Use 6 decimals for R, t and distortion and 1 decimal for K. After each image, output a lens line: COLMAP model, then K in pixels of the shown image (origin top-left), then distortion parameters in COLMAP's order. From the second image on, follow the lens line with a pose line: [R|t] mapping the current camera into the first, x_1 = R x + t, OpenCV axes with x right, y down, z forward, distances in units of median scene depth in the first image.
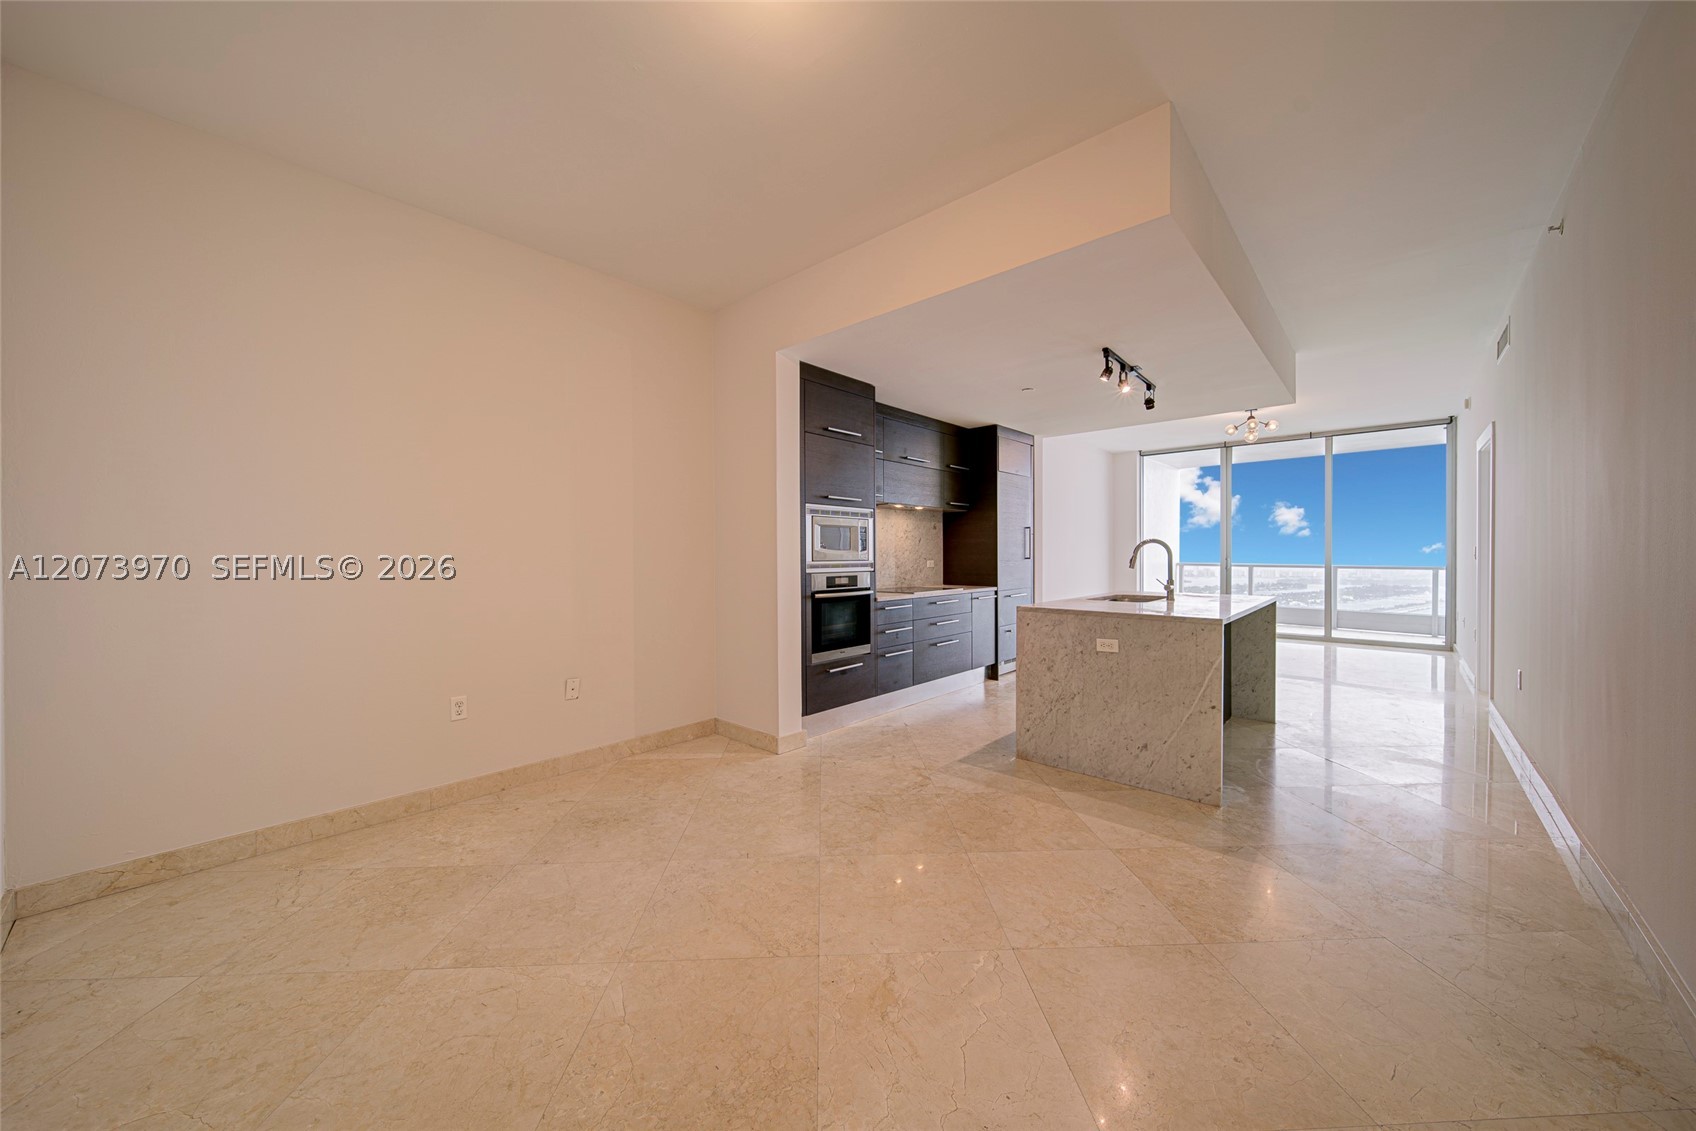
lens RADIAL K [[599.3, 0, 847.9], [0, 599.3, 558.1], [0, 0, 1]] dist [0.000766, -0.001240]
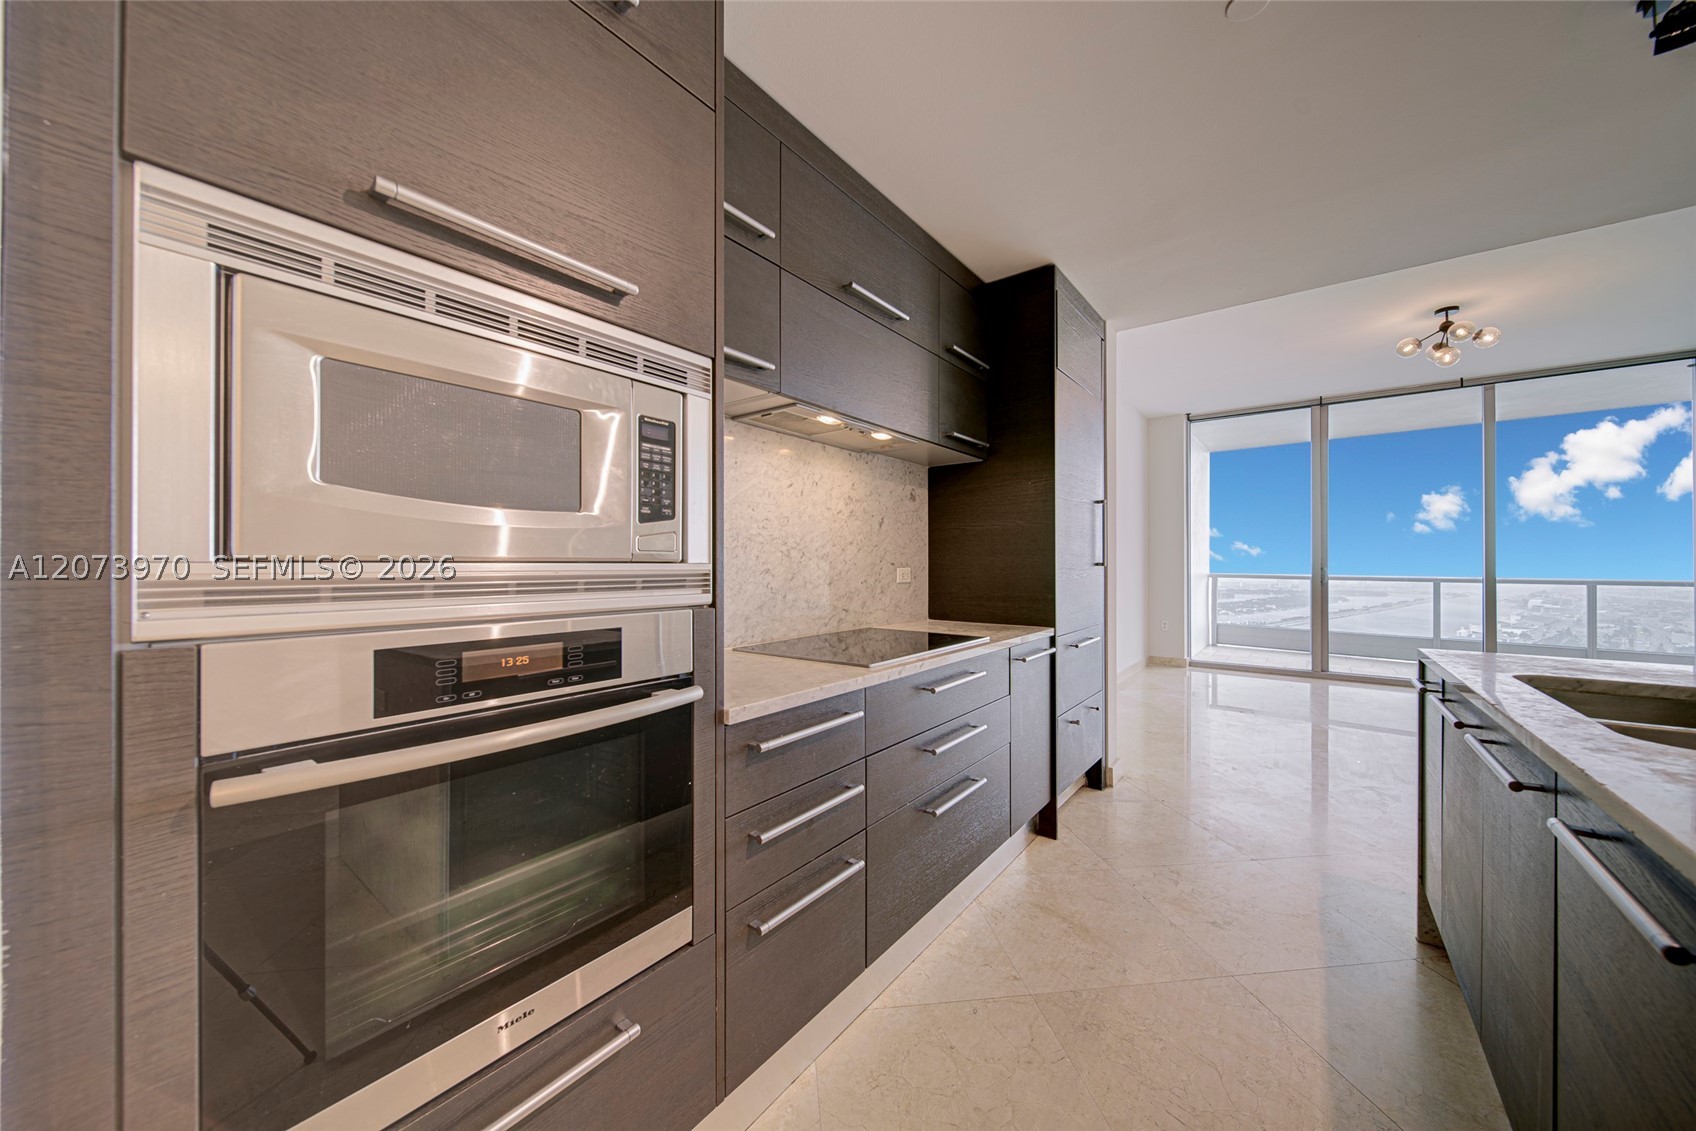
lens RADIAL K [[595.0, 0, 849.8], [0, 595.0, 560.5], [0, 0, 1]] dist [-0.000035, -0.000215]
pose [[0.996525, 0.005439, 0.083121, 0.082459], [-0.004404, 0.999911, -0.012626, 0.006108], [-0.083182, 0.012216, 0.996460, 0.770964]]
